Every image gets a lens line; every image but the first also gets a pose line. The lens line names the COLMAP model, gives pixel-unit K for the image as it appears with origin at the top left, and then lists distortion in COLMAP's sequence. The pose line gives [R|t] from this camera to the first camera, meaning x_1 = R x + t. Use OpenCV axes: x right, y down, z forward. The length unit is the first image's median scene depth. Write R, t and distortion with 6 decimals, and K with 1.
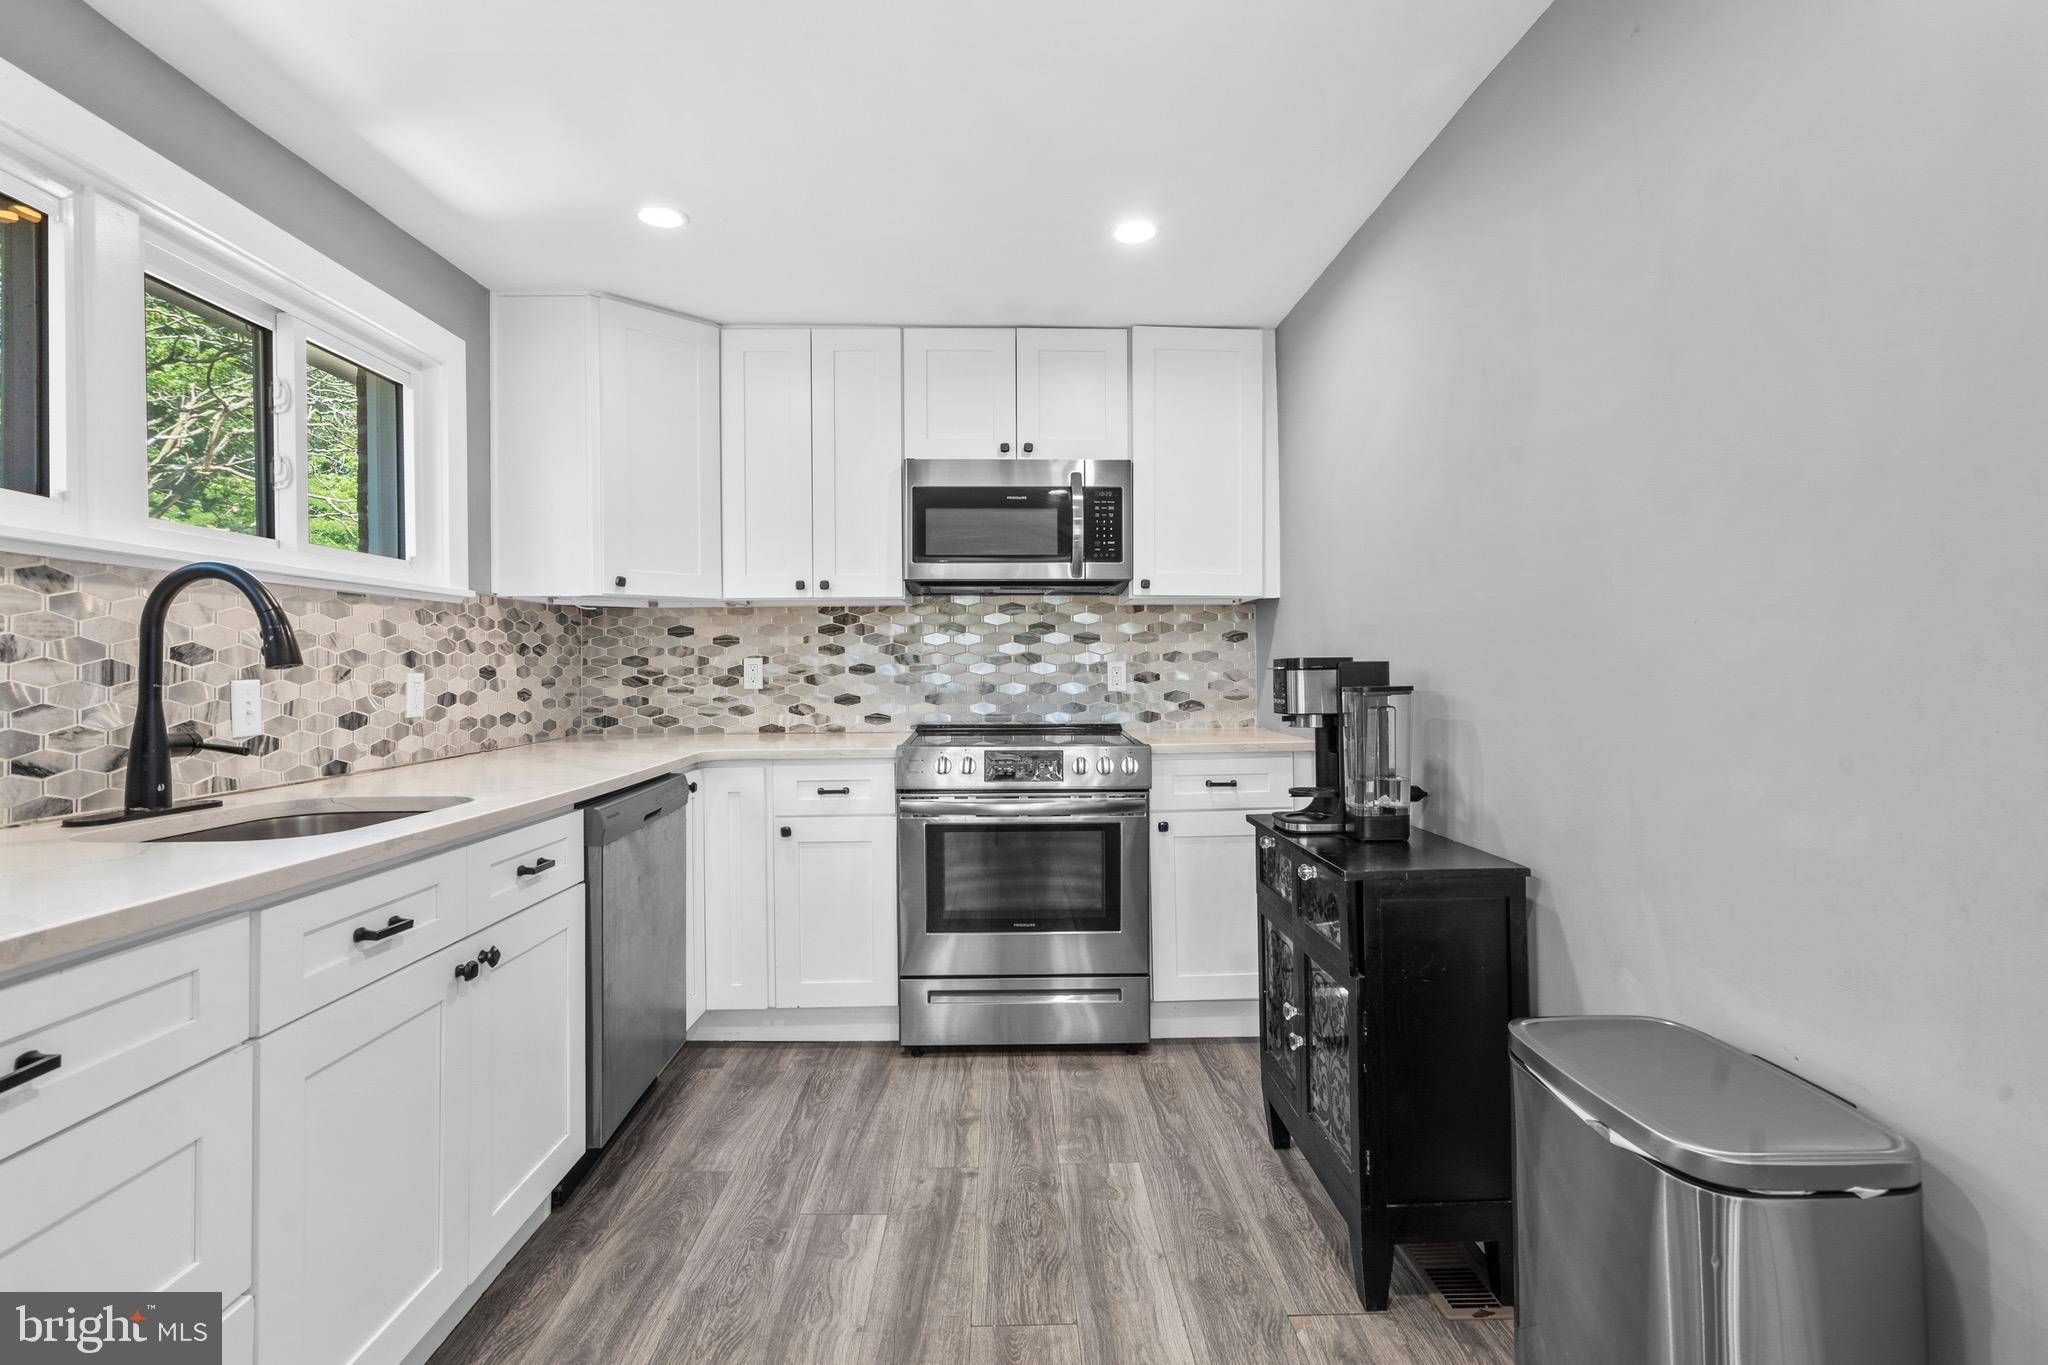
lens RADIAL K [[945.5, 0, 1011.9], [0, 945.5, 668.7], [0, 0, 1]] dist [-0.004558, 0.002526]
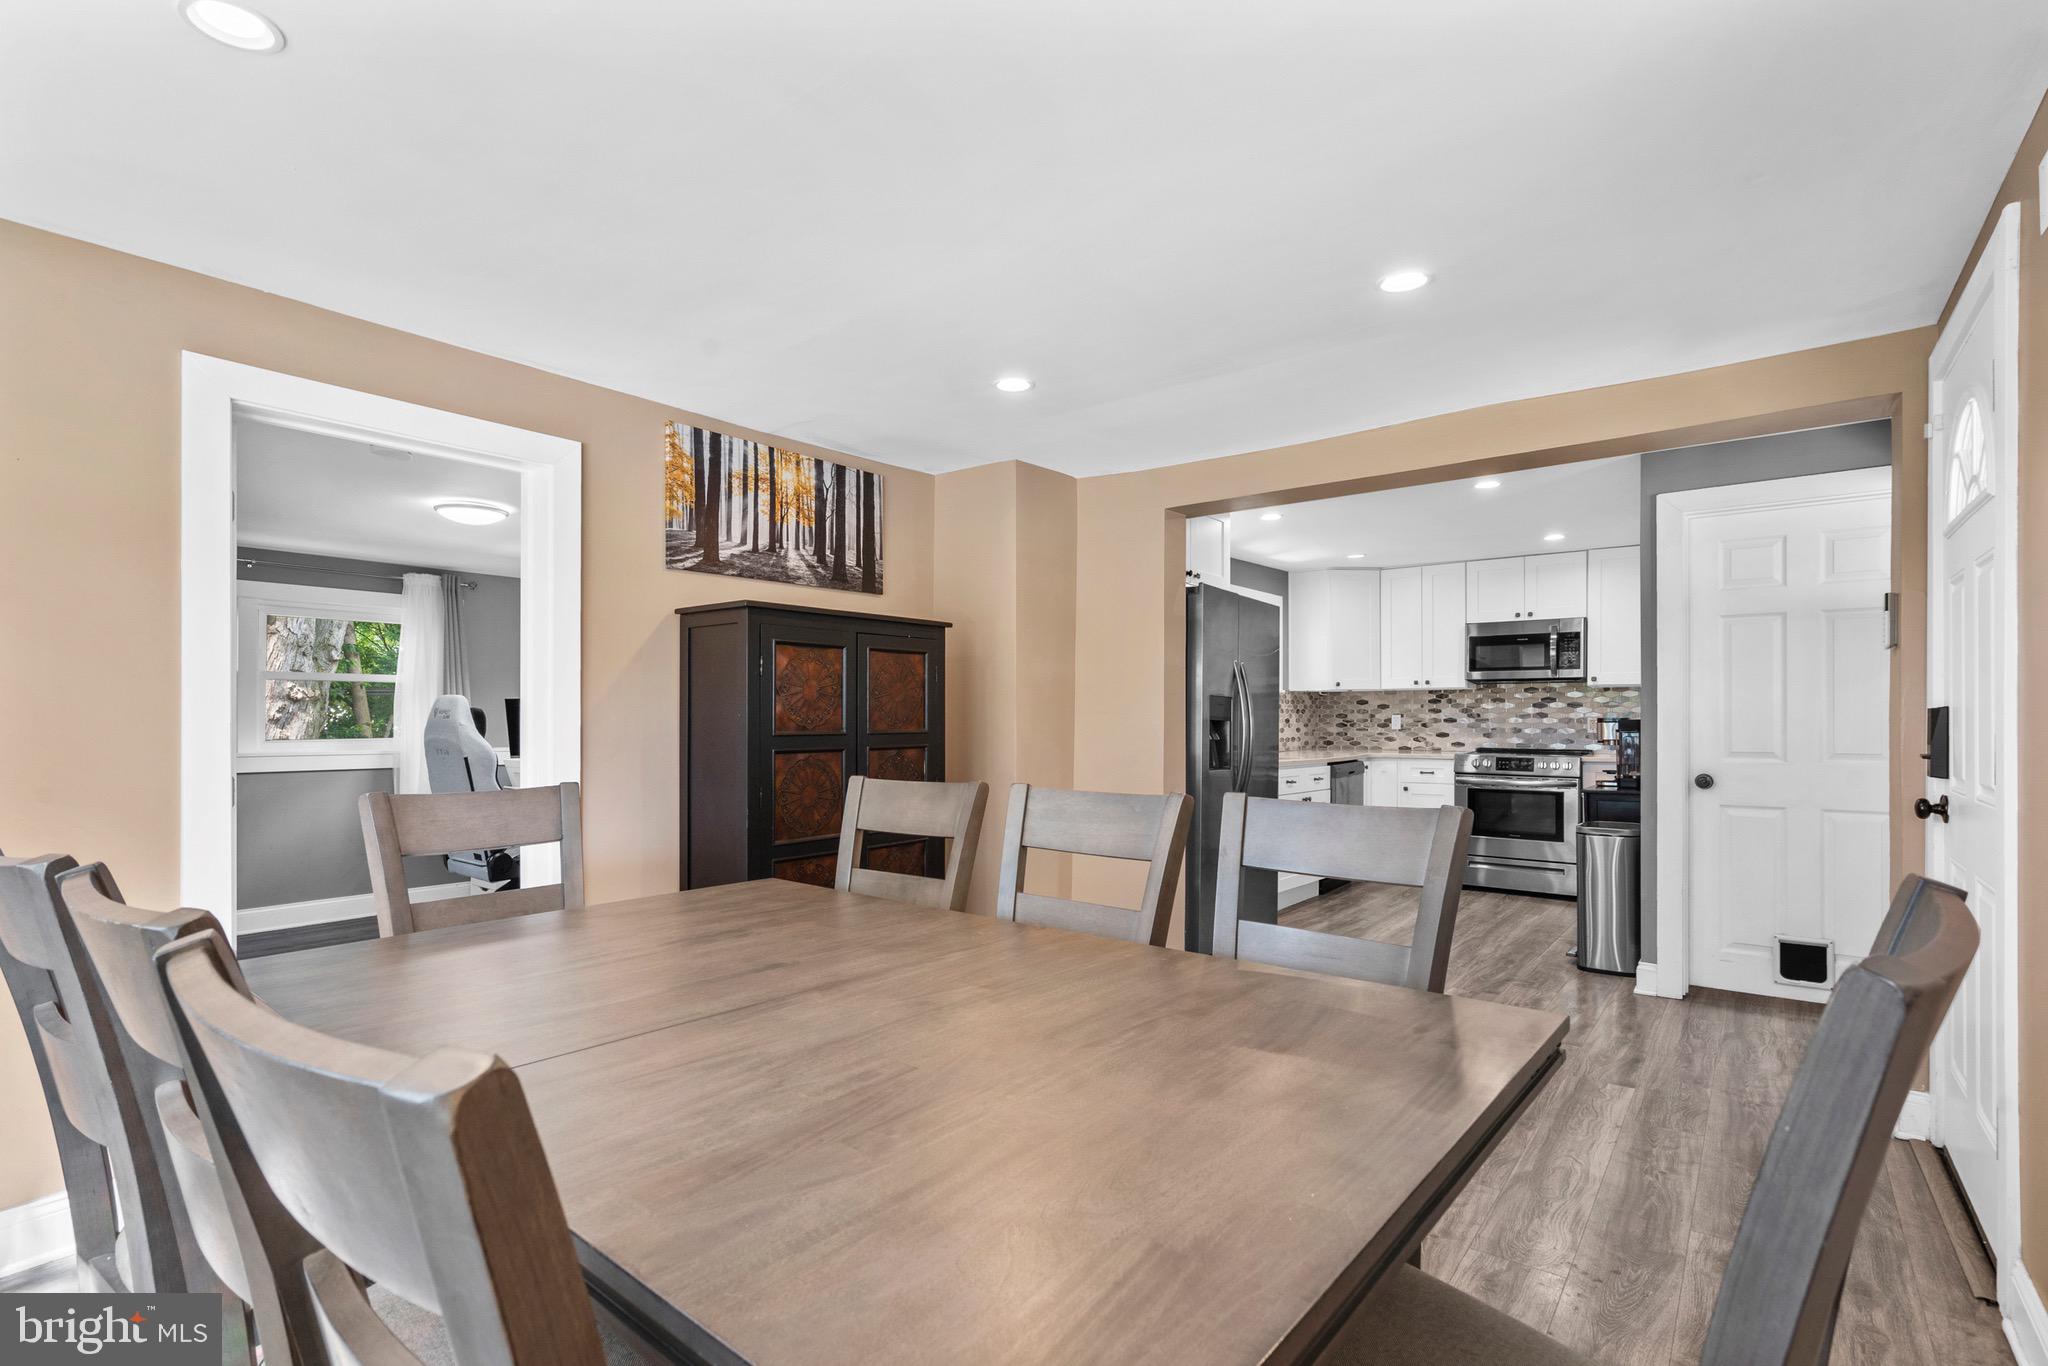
lens RADIAL K [[945.5, 0, 1024.5], [0, 945.5, 722.1], [0, 0, 1]] dist [-0.004558, 0.002526]
pose [[0.778392, 0.008573, -0.627719, 0.513814], [-0.003991, 0.999954, 0.008707, -0.012165], [0.627765, -0.004272, 0.778391, -1.478605]]
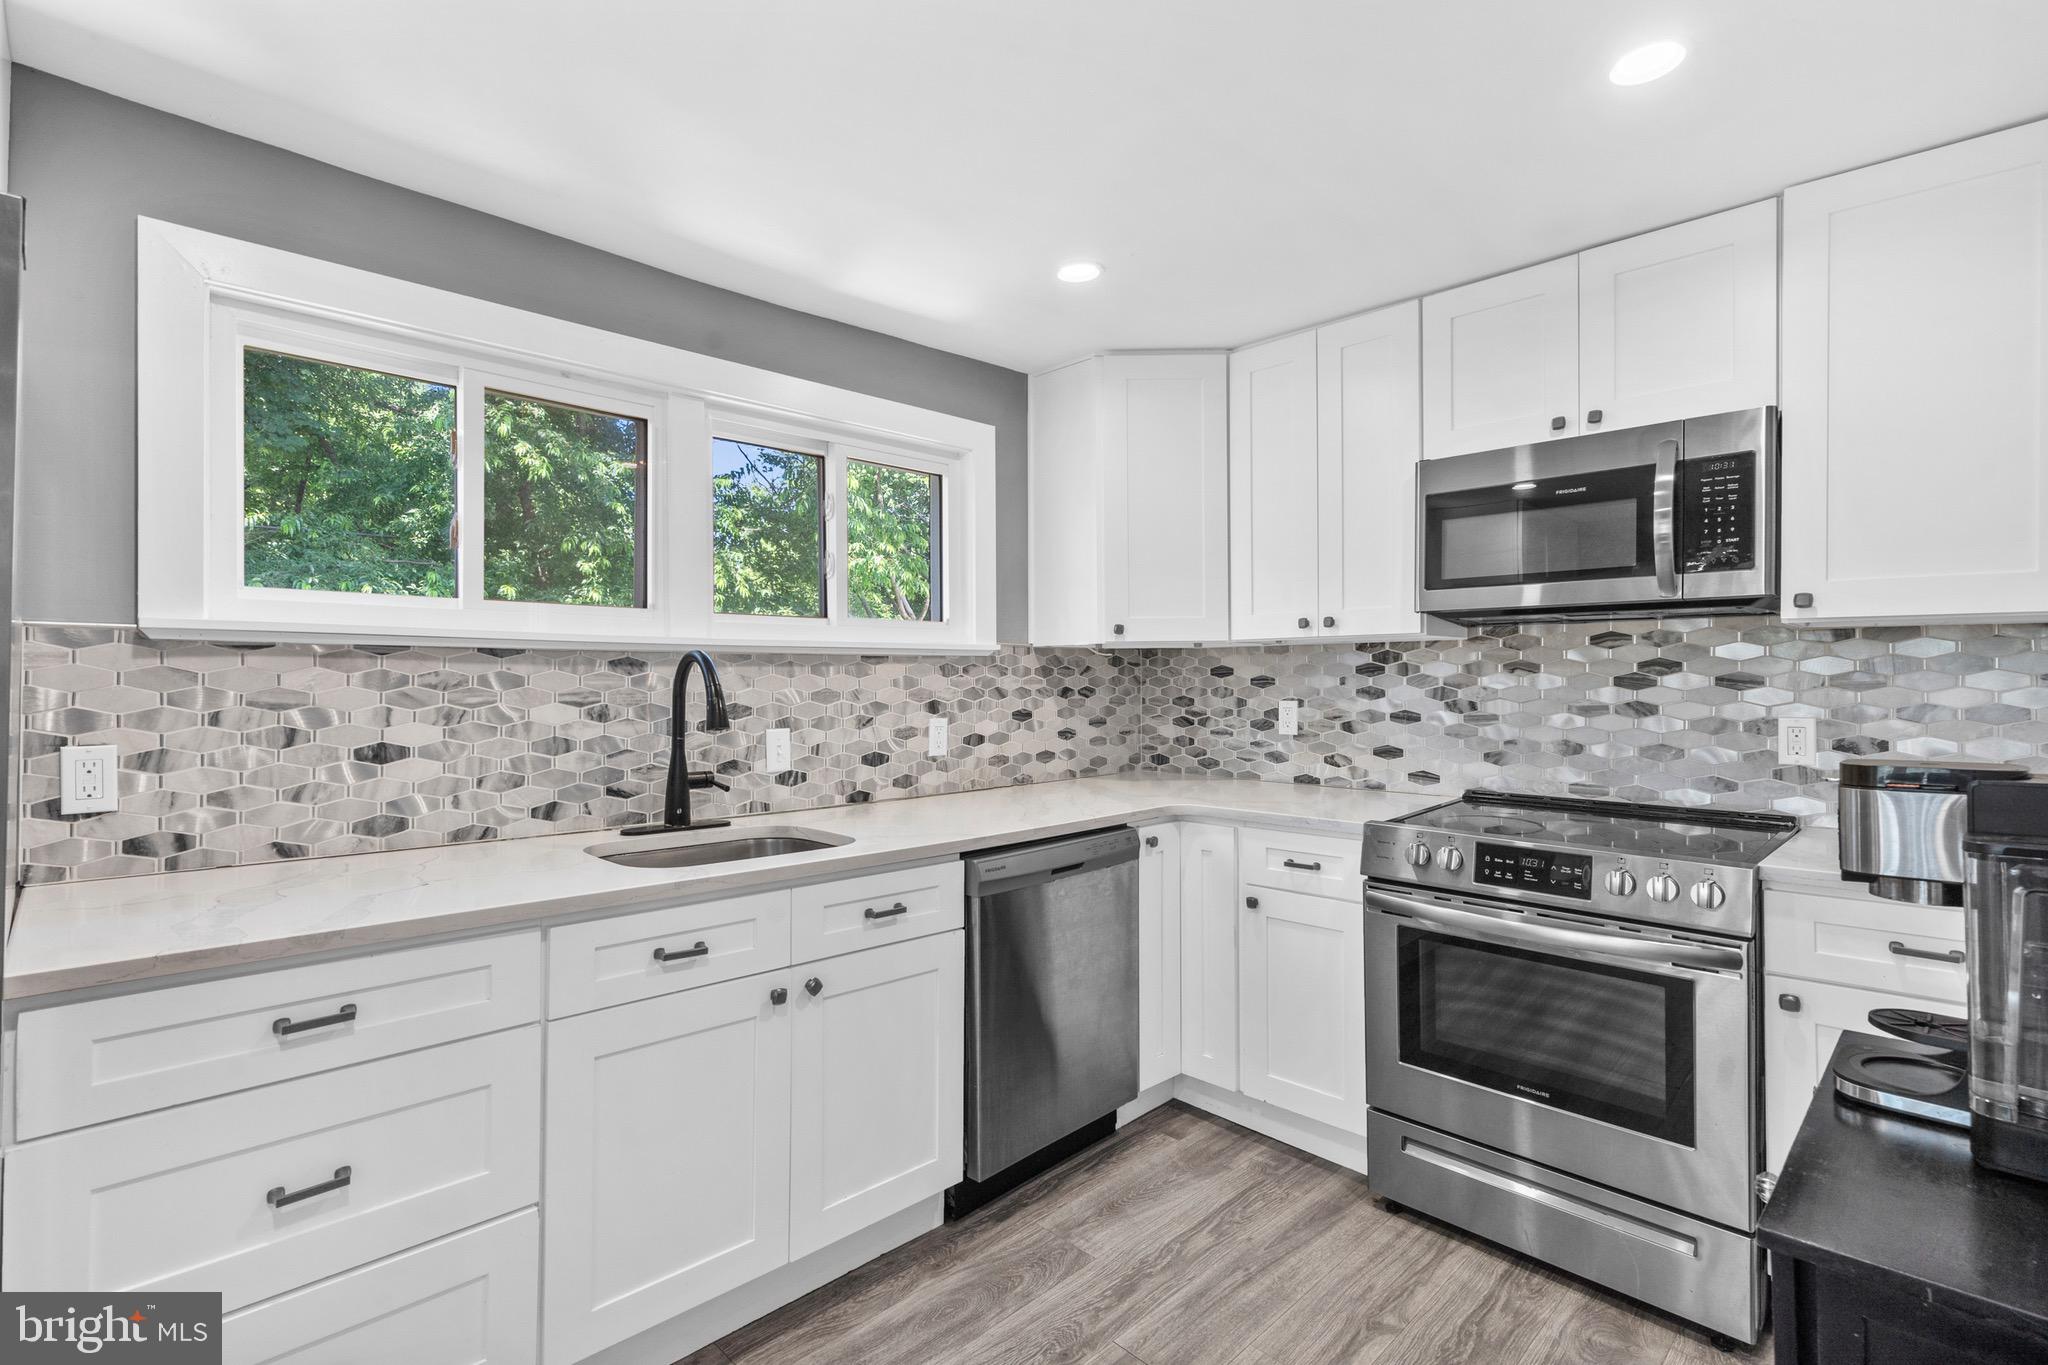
lens RADIAL K [[945.5, 0, 1014.6], [0, 945.5, 680.3], [0, 0, 1]] dist [-0.004558, 0.002526]
pose [[0.687624, 0.005039, -0.726050, 0.261735], [-0.002379, 0.999986, 0.004687, -0.043424], [0.726063, -0.001496, 0.687626, 0.222384]]
